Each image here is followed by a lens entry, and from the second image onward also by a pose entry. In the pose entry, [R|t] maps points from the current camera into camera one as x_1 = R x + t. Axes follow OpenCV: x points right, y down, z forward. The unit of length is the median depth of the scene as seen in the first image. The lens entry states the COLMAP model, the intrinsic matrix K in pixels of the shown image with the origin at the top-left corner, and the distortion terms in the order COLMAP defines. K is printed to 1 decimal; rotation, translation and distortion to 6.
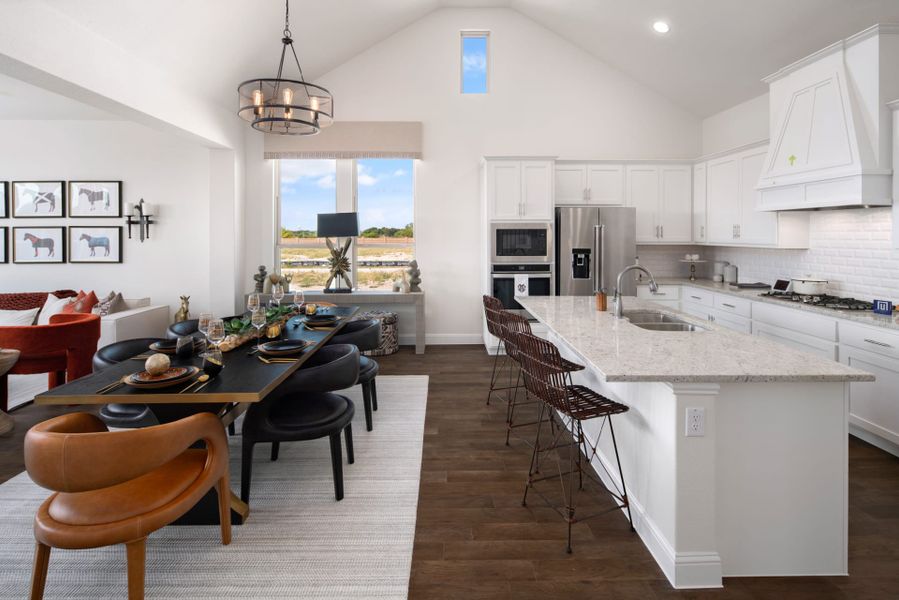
lens RADIAL K [[442.6, 0, 448.6], [0, 442.6, 233.6], [0, 0, 1]] dist [0.010121, -0.005118]
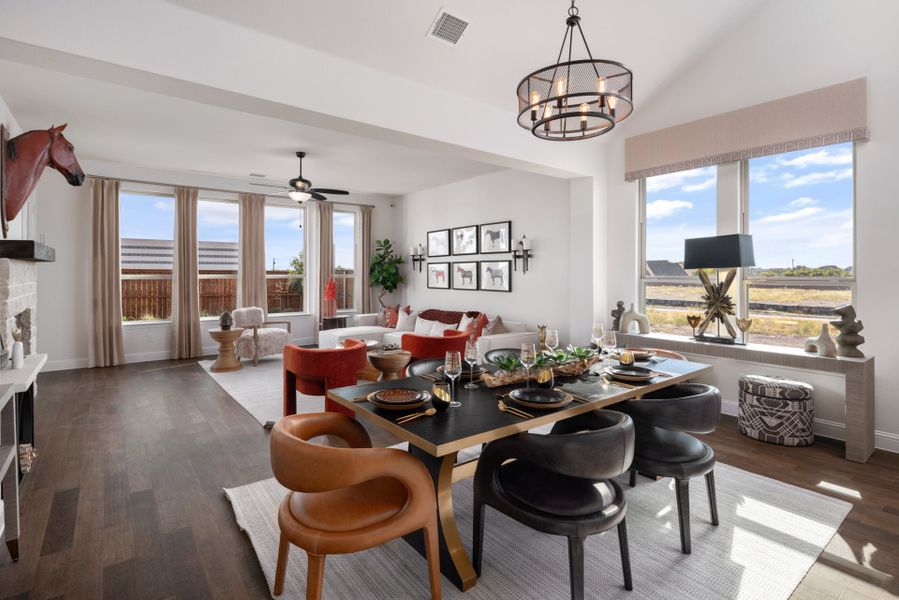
lens RADIAL K [[442.6, 0, 443.8], [0, 442.6, 272.9], [0, 0, 1]] dist [0.010121, -0.005118]
pose [[0.596906, 0.002658, -0.802307, 0.083689], [0.000733, 0.999992, 0.003858, 0.012821], [0.802311, -0.002891, 0.596900, 0.187298]]
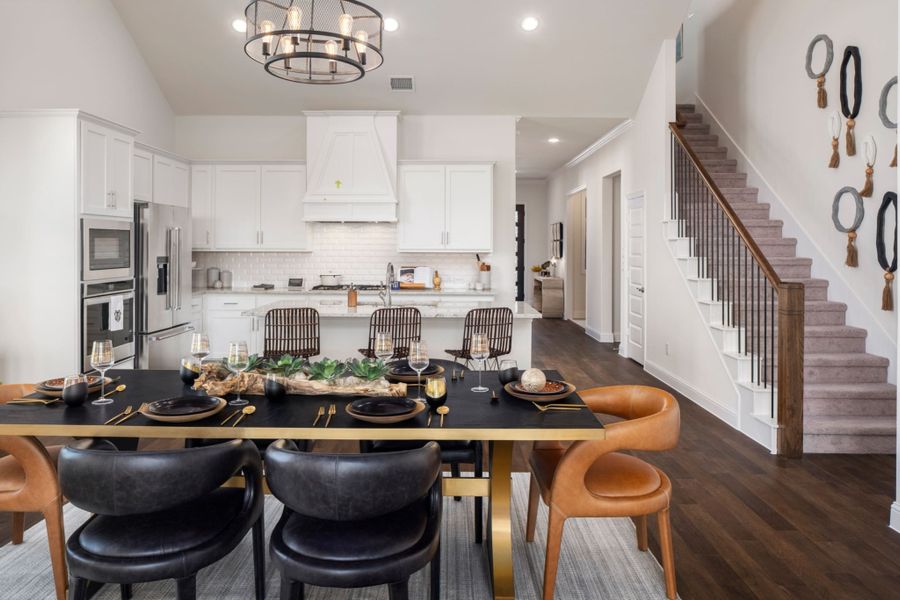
lens RADIAL K [[616.1, 0, 438.9], [0, 616.1, 241.2], [0, 0, 1]] dist [-0.009437, 0.008736]
pose [[0.036589, 0.008184, 0.999297, -0.721357], [-0.005223, 0.999954, -0.007998, 0.011927], [-0.999317, -0.004927, 0.036630, 0.440358]]
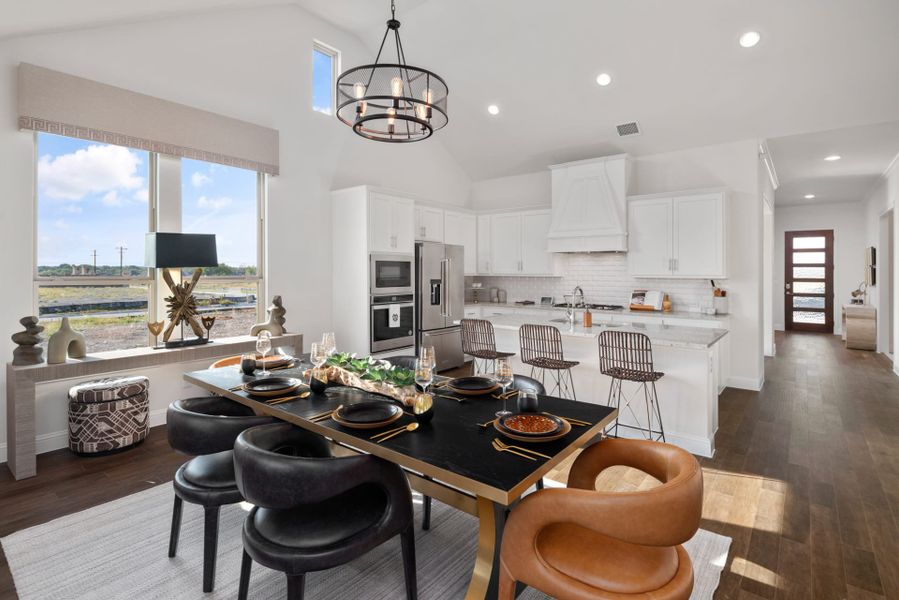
lens RADIAL K [[442.6, 0, 449.5], [0, 442.6, 268.7], [0, 0, 1]] dist [0.010121, -0.005118]
pose [[0.639647, 0.007212, 0.768635, -0.524684], [-0.004889, 0.999974, -0.005314, 0.011770], [-0.768654, -0.000359, 0.639665, 0.221261]]
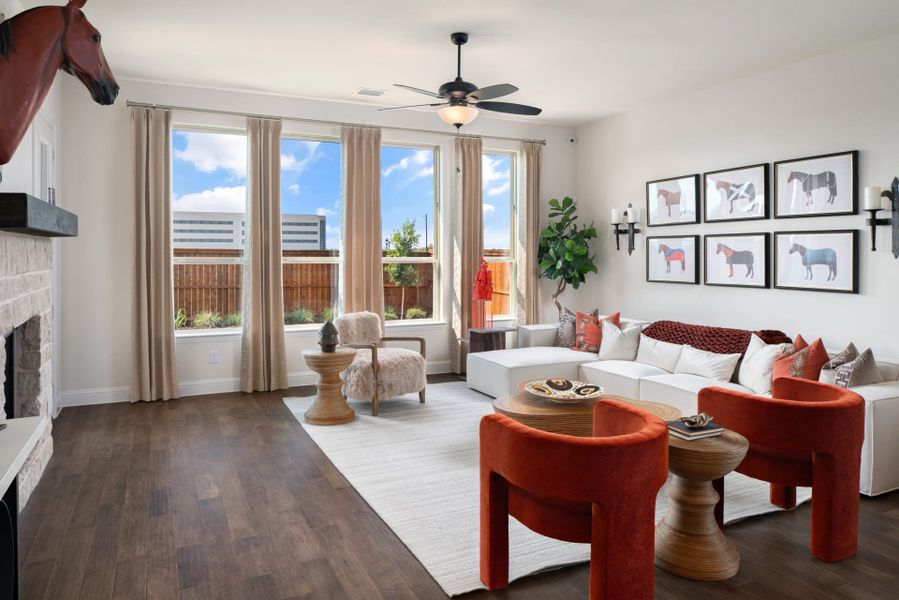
lens RADIAL K [[615.4, 0, 425.8], [0, 615.4, 254.1], [0, 0, 1]] dist [-0.009437, 0.008736]
pose [[0.395791, 0.004568, -0.918329, -0.242608], [0.000721, 0.999986, 0.005285, 0.011169], [0.918340, -0.002754, 0.395782, 0.186381]]
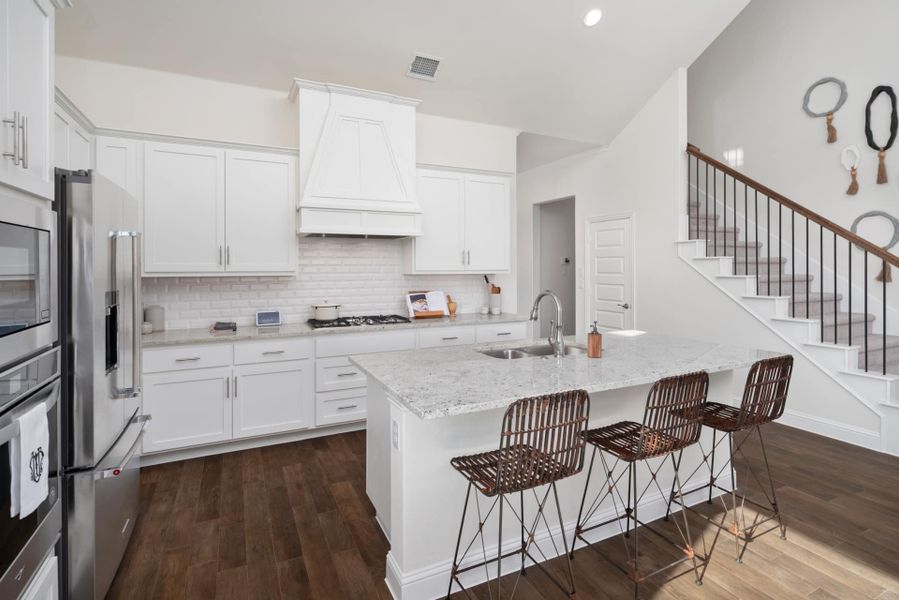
lens RADIAL K [[442.6, 0, 449.3], [0, 442.6, 267.8], [0, 0, 1]] dist [0.010121, -0.005118]
pose [[-0.422829, 0.000638, 0.906209, -0.148099], [0.001843, 0.999998, 0.000156, 0.013842], [-0.906208, 0.001736, -0.422829, 0.842568]]
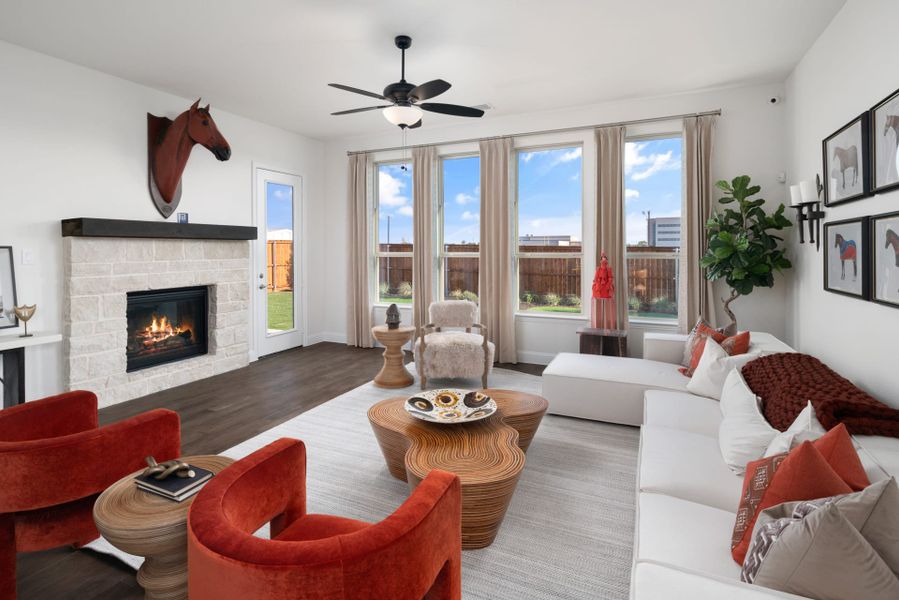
lens RADIAL K [[442.6, 0, 452.7], [0, 442.6, 250.4], [0, 0, 1]] dist [0.010121, -0.005118]
pose [[-0.440064, 0.004098, -0.897957, -0.448968], [0.004982, 0.999985, 0.002122, 0.015976], [0.897952, -0.003540, -0.440078, 0.864352]]
